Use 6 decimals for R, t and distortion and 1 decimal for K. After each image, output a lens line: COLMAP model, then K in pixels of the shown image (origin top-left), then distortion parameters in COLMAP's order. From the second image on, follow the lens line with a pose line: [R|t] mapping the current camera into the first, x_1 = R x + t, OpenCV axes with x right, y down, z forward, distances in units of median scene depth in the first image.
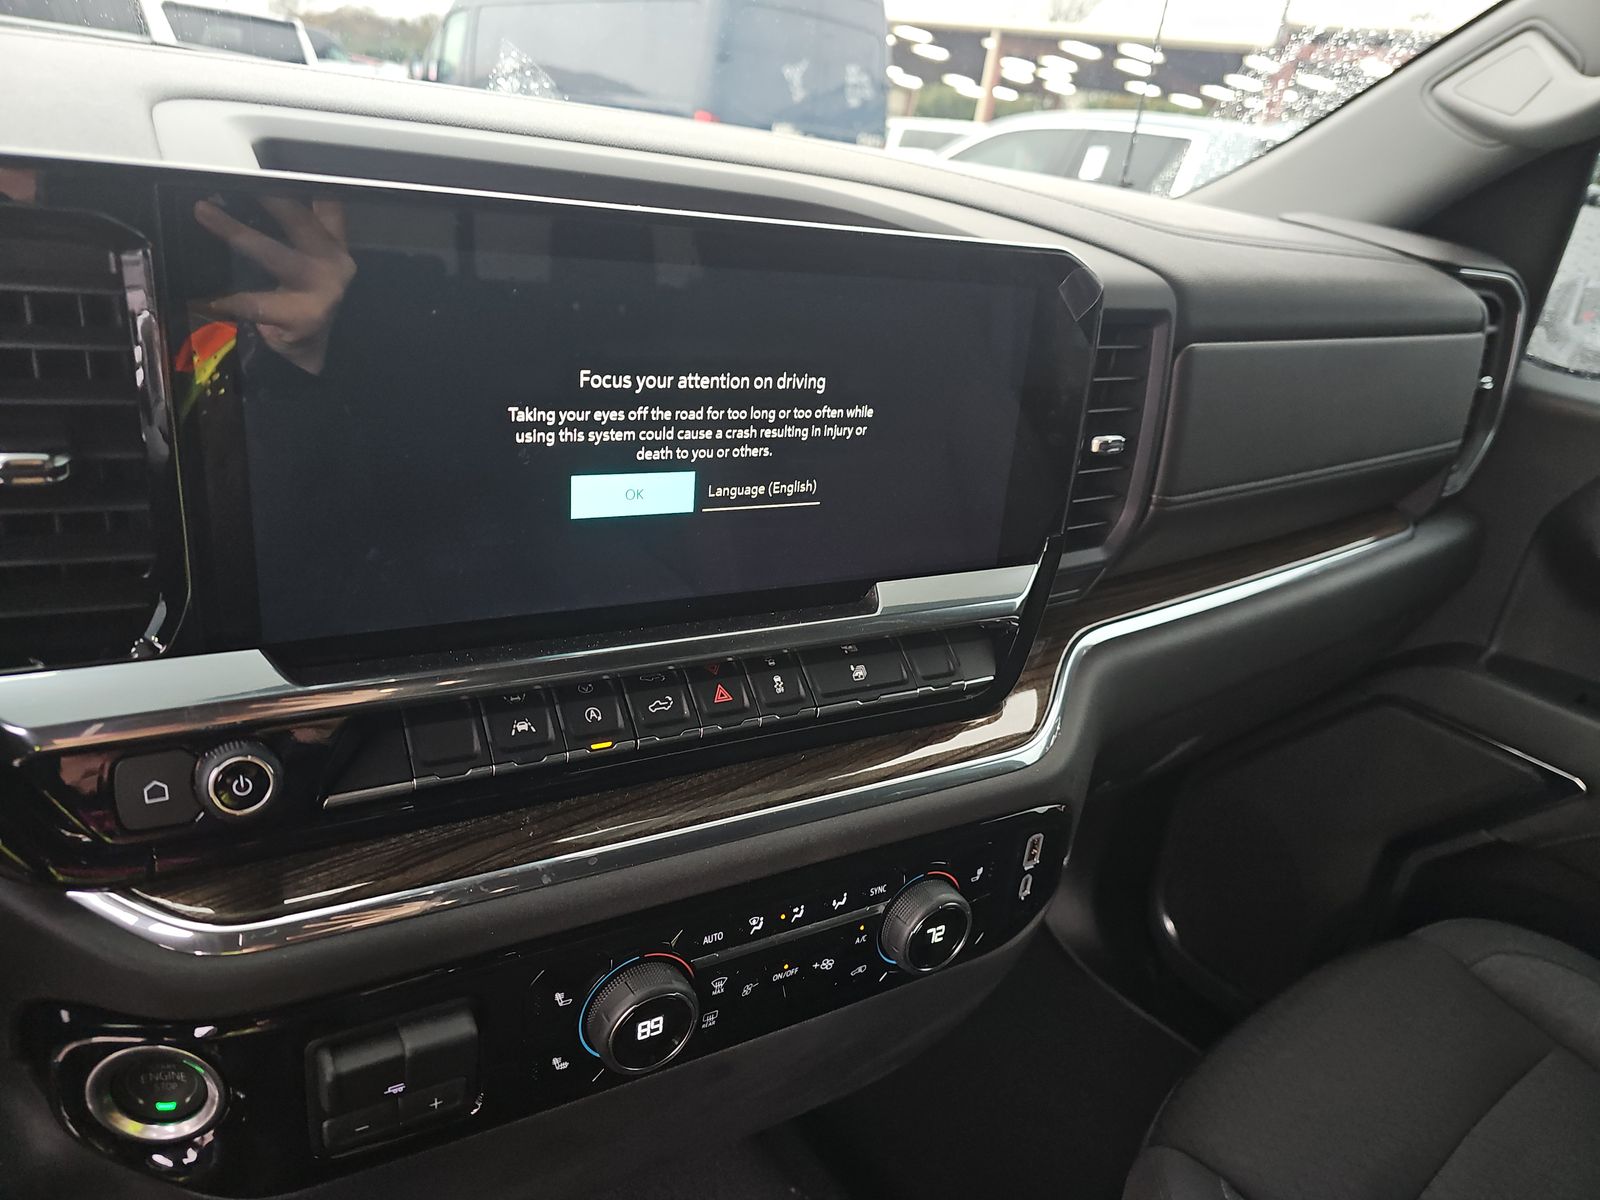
lens RADIAL K [[1060.5, 0, 800.0], [0, 1060.5, 600.0], [0, 0, 1]] dist [0.006439, -0.028921]
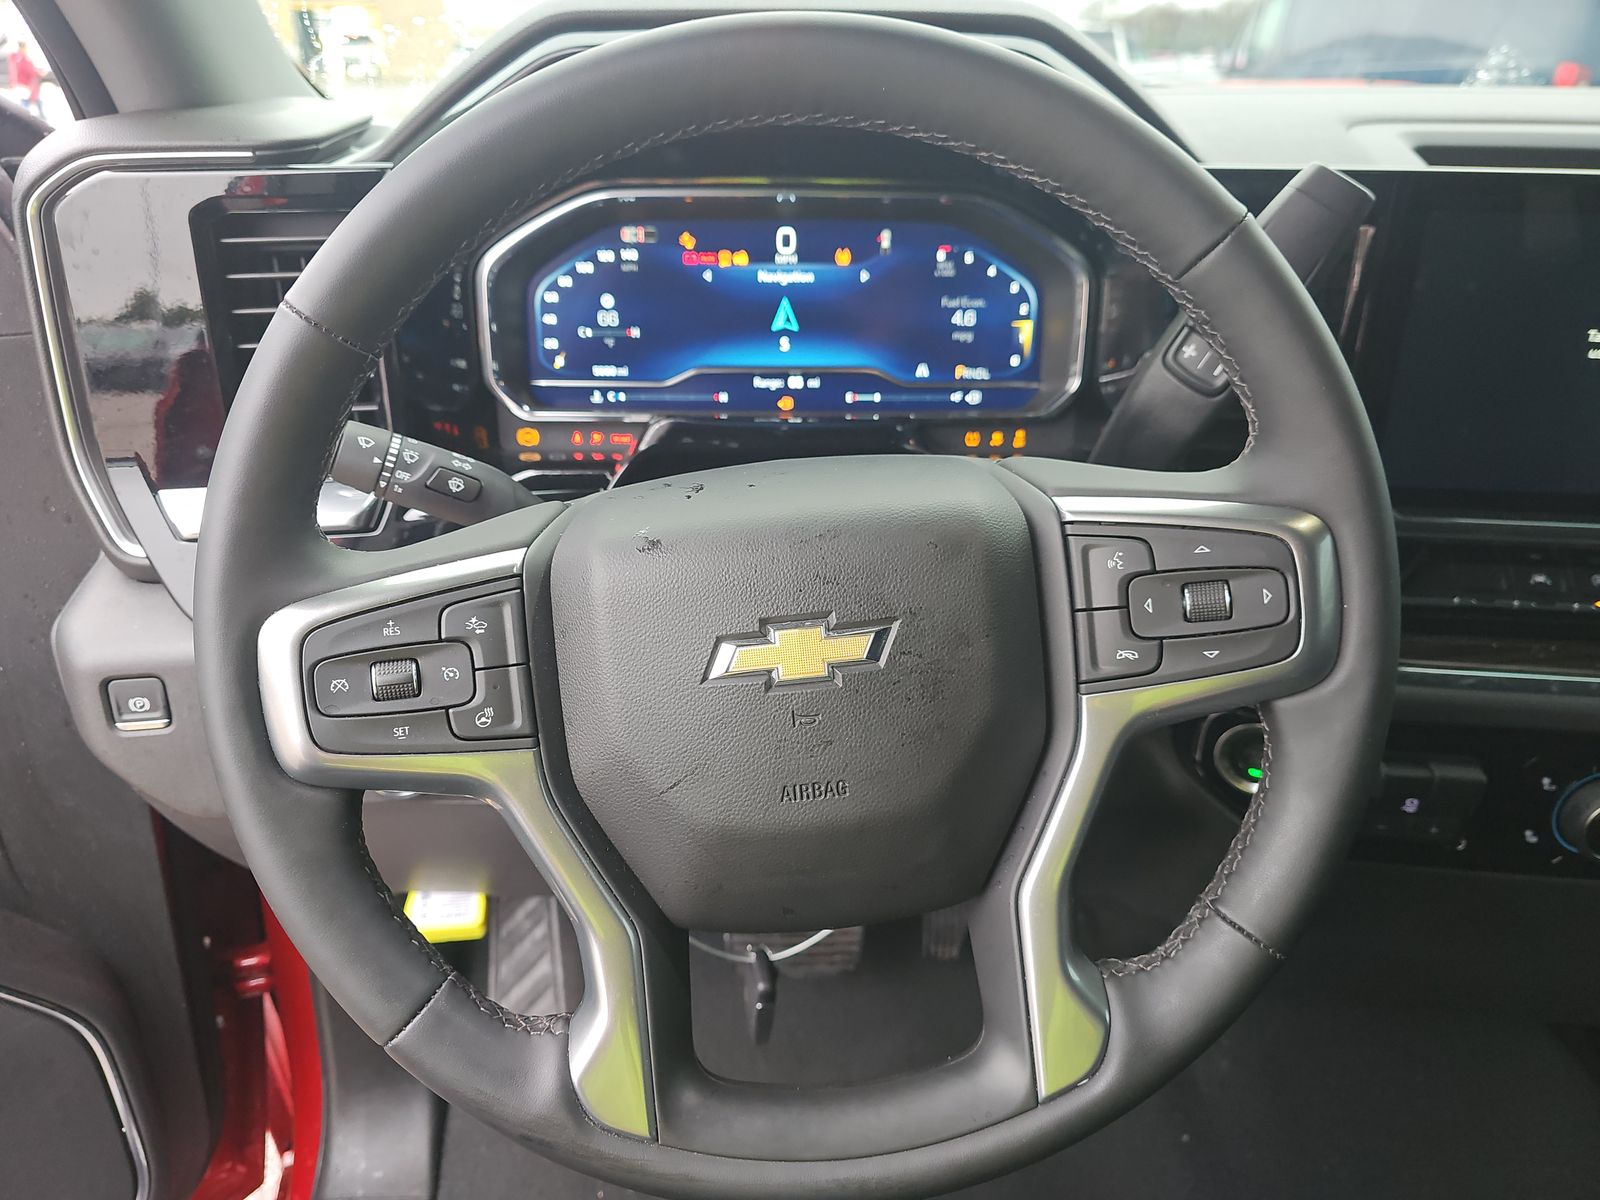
lens RADIAL K [[1060.5, 0, 800.0], [0, 1060.5, 600.0], [0, 0, 1]] dist [0.006439, -0.028921]
pose [[0.782854, 0.143750, -0.605372, -0.191162], [-0.140363, 0.988667, 0.053251, 0.211939], [0.606166, 0.043284, 0.794160, -0.608287]]
